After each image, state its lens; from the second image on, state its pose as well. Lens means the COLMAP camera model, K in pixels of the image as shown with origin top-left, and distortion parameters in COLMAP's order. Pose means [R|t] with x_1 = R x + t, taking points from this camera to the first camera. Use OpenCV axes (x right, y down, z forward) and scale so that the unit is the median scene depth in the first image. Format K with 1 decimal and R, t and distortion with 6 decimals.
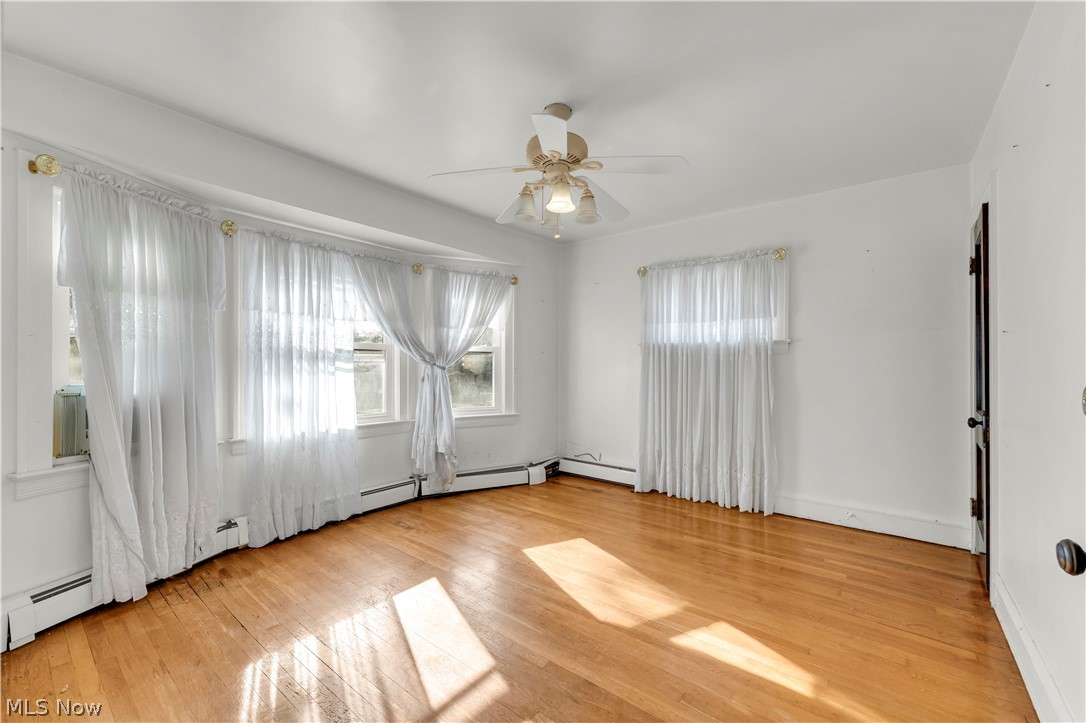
lens RADIAL K [[441.3, 0, 534.8], [0, 441.3, 363.1], [0, 0, 1]] dist [-0.003422, -0.000257]
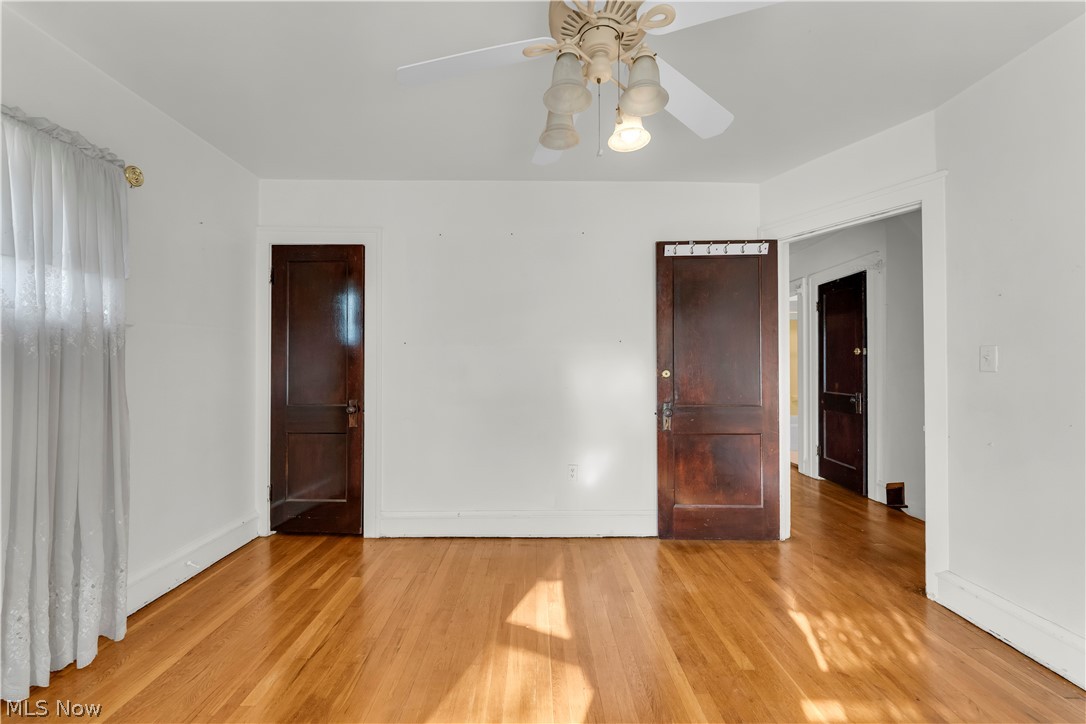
lens RADIAL K [[441.3, 0, 534.8], [0, 441.3, 363.6], [0, 0, 1]] dist [-0.003422, -0.000257]
pose [[-0.639719, 0.006706, 0.768580, -0.405291], [-0.001876, 0.999945, -0.010286, 0.008952], [-0.768607, -0.008022, -0.639671, 1.644799]]
